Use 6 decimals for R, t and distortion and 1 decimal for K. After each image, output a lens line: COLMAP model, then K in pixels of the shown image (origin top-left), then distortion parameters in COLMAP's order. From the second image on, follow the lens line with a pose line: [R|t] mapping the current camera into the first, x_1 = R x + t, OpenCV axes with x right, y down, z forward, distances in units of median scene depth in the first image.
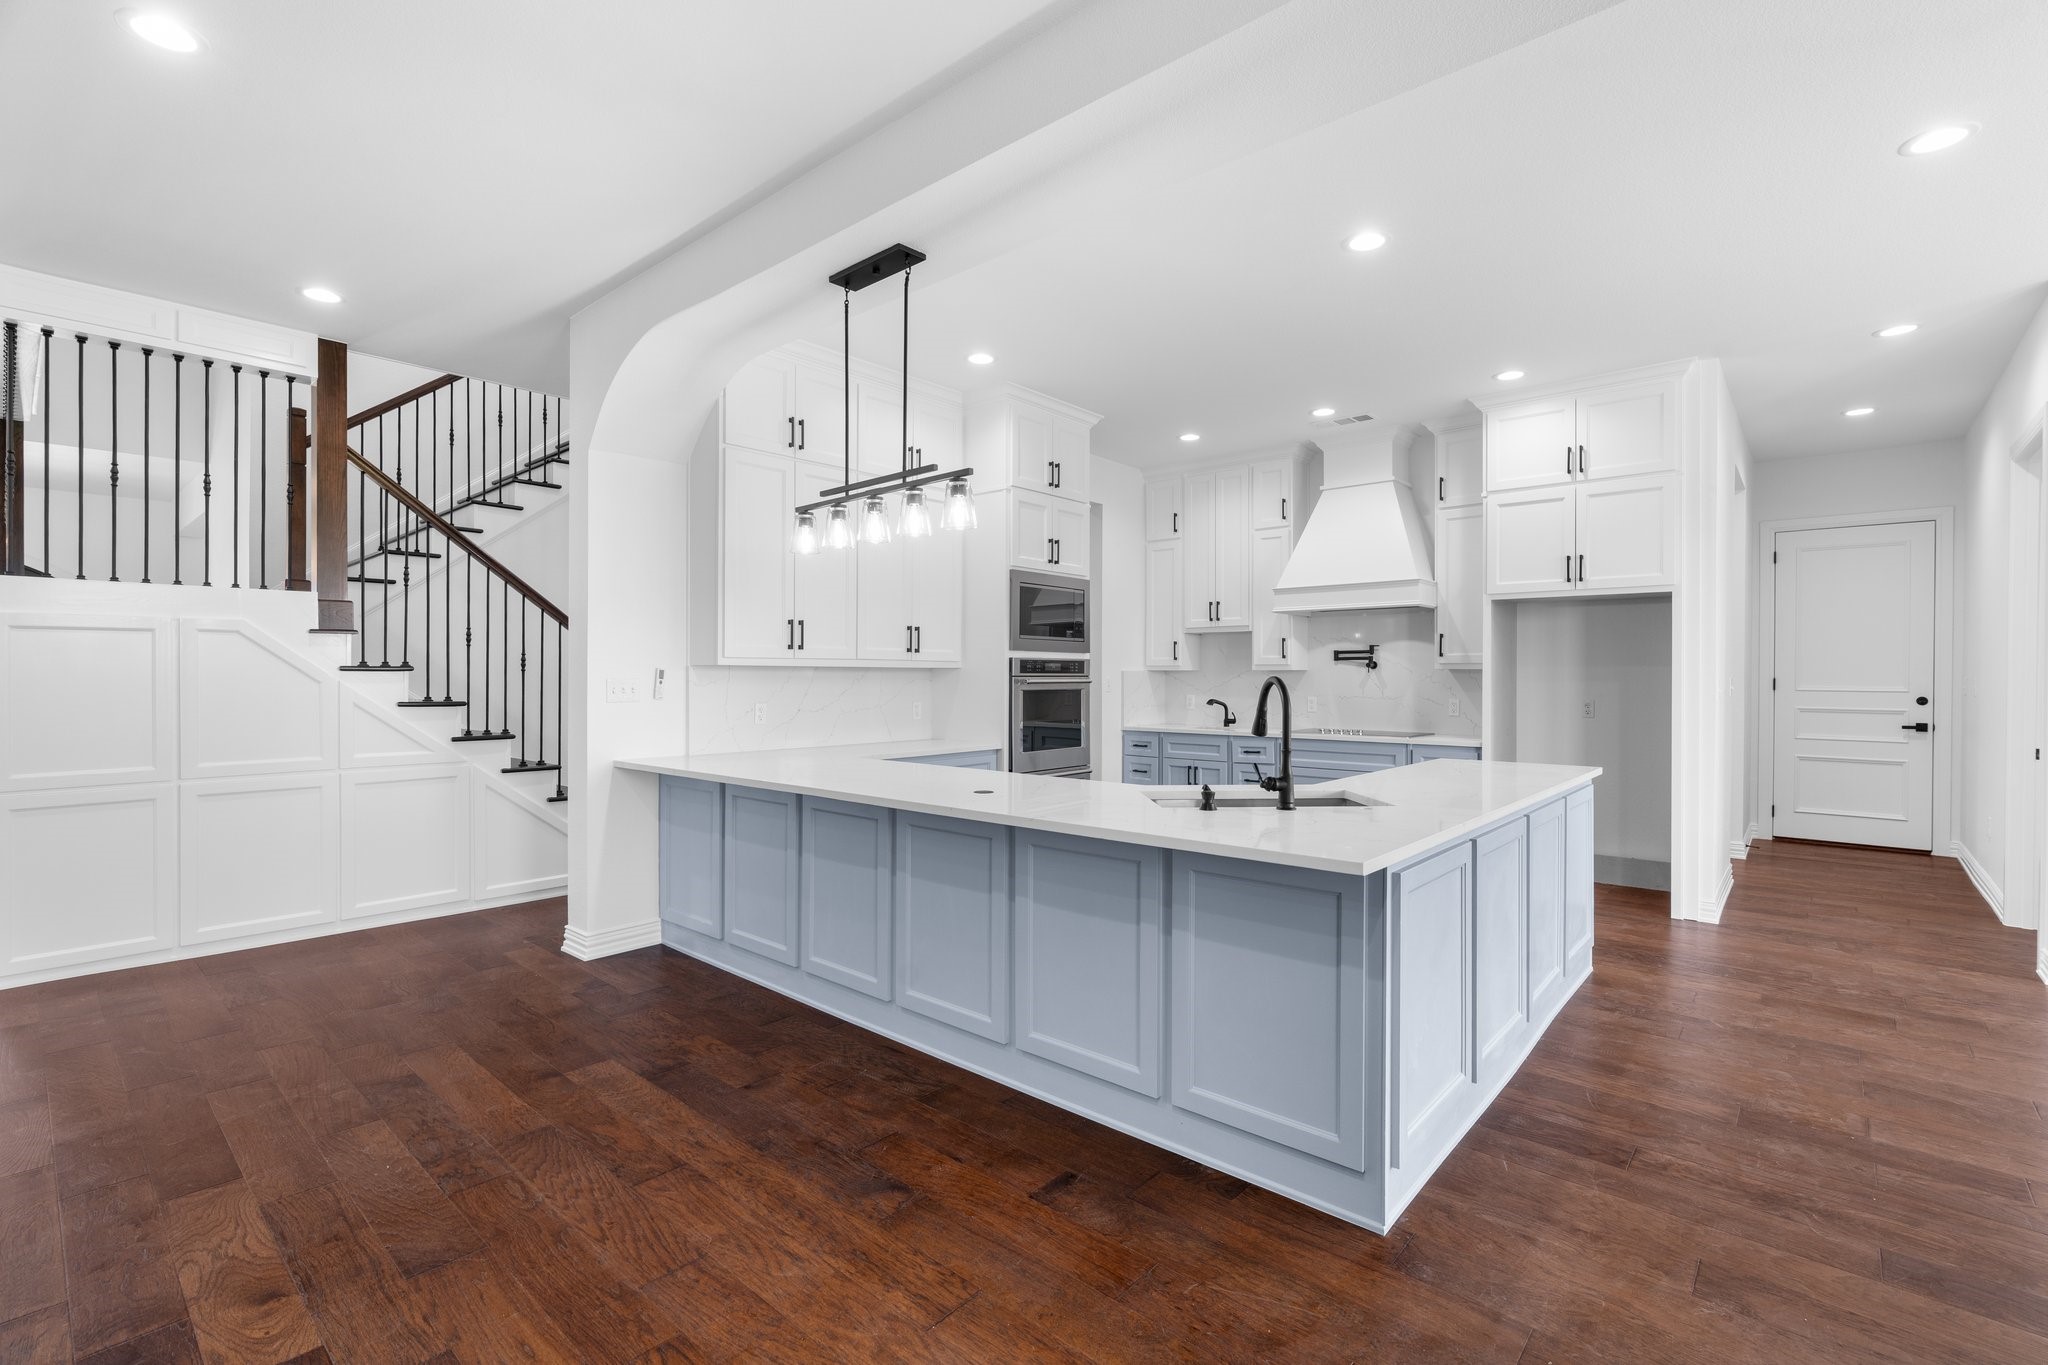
lens RADIAL K [[914.3, 0, 1024.9], [0, 914.3, 685.3], [0, 0, 1]] dist [-0.011088, 0.002437]
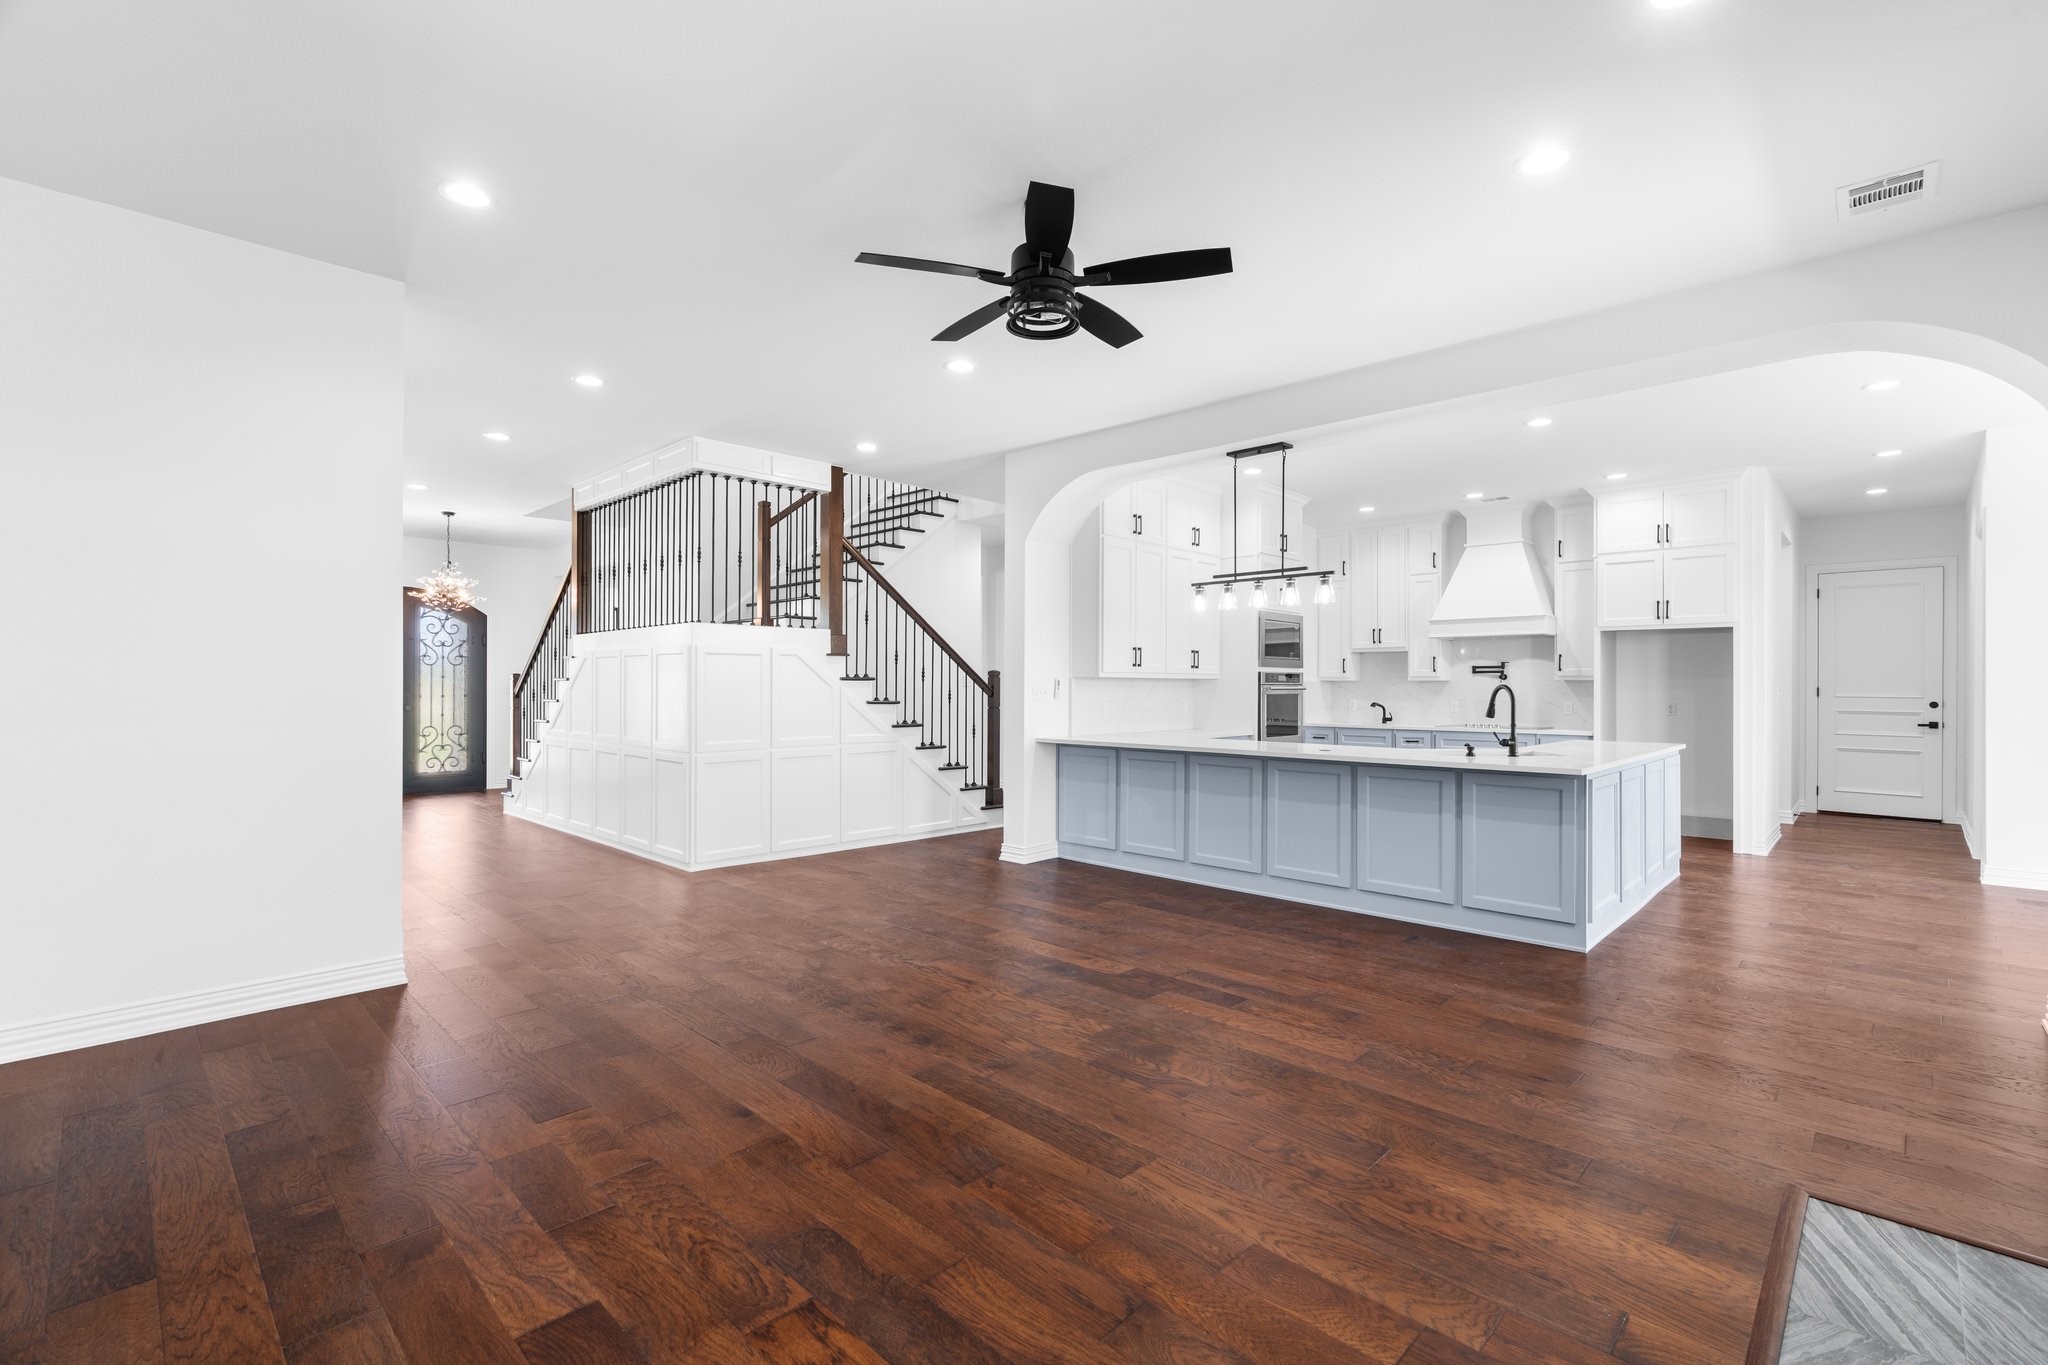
lens RADIAL K [[914.3, 0, 1023.9], [0, 914.3, 687.4], [0, 0, 1]] dist [-0.011088, 0.002437]
pose [[0.998730, 0.002012, -0.050343, -0.356141], [-0.002389, 0.999970, -0.007420, 0.006930], [0.050327, 0.007531, 0.998704, -0.520438]]
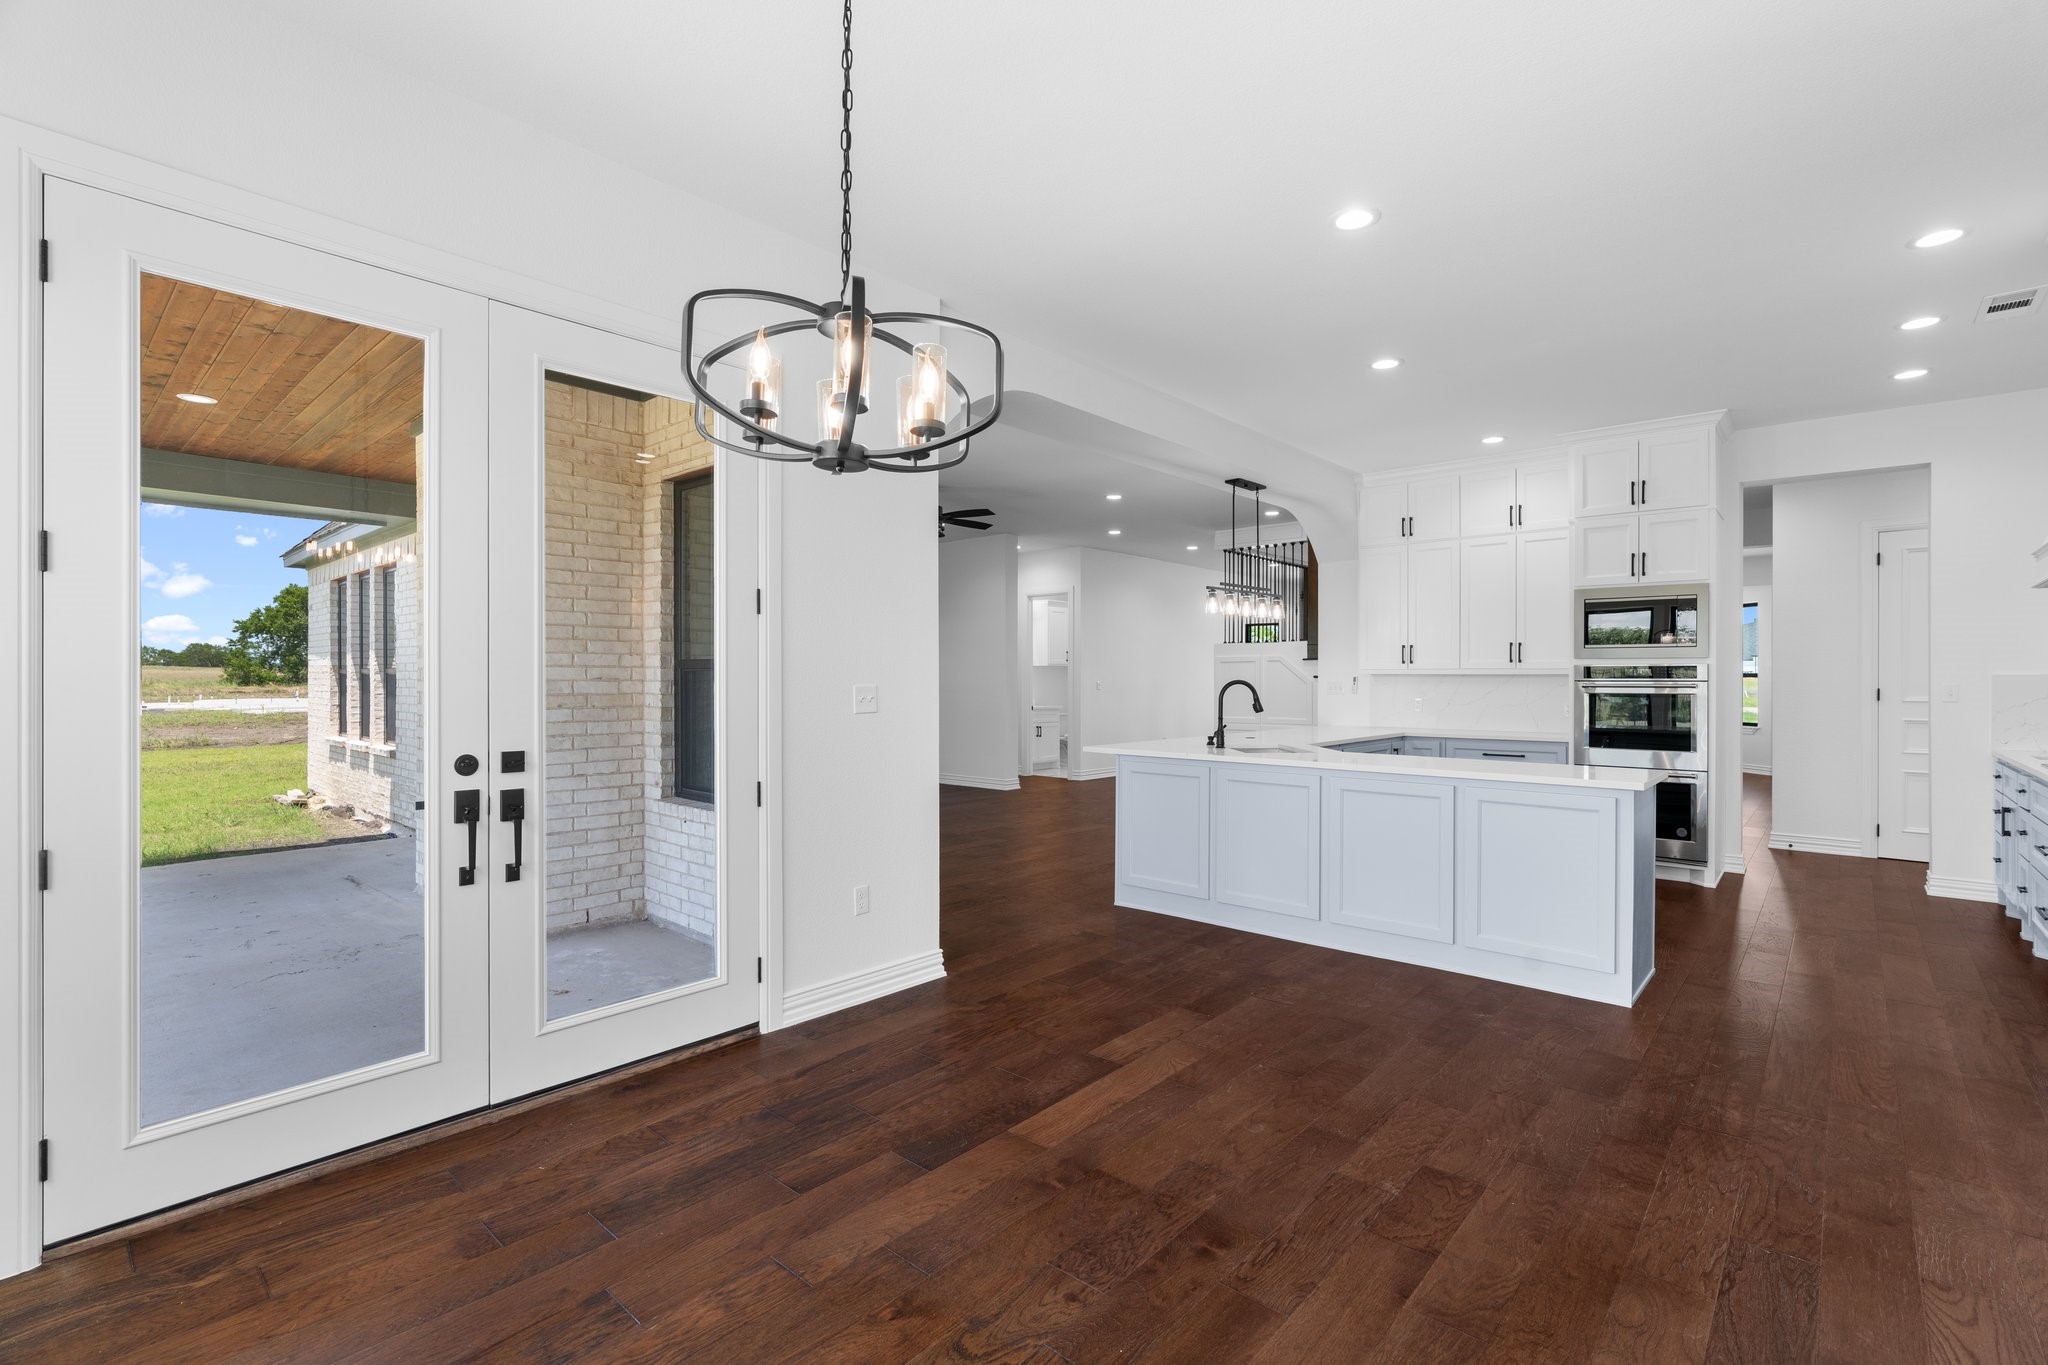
lens RADIAL K [[914.3, 0, 1025.9], [0, 914.3, 676.4], [0, 0, 1]] dist [-0.011088, 0.002437]
pose [[-0.010697, -0.005352, -0.999928, 1.311201], [-0.011634, 0.999919, -0.005227, -0.001235], [0.999875, 0.011577, -0.010758, 0.351949]]
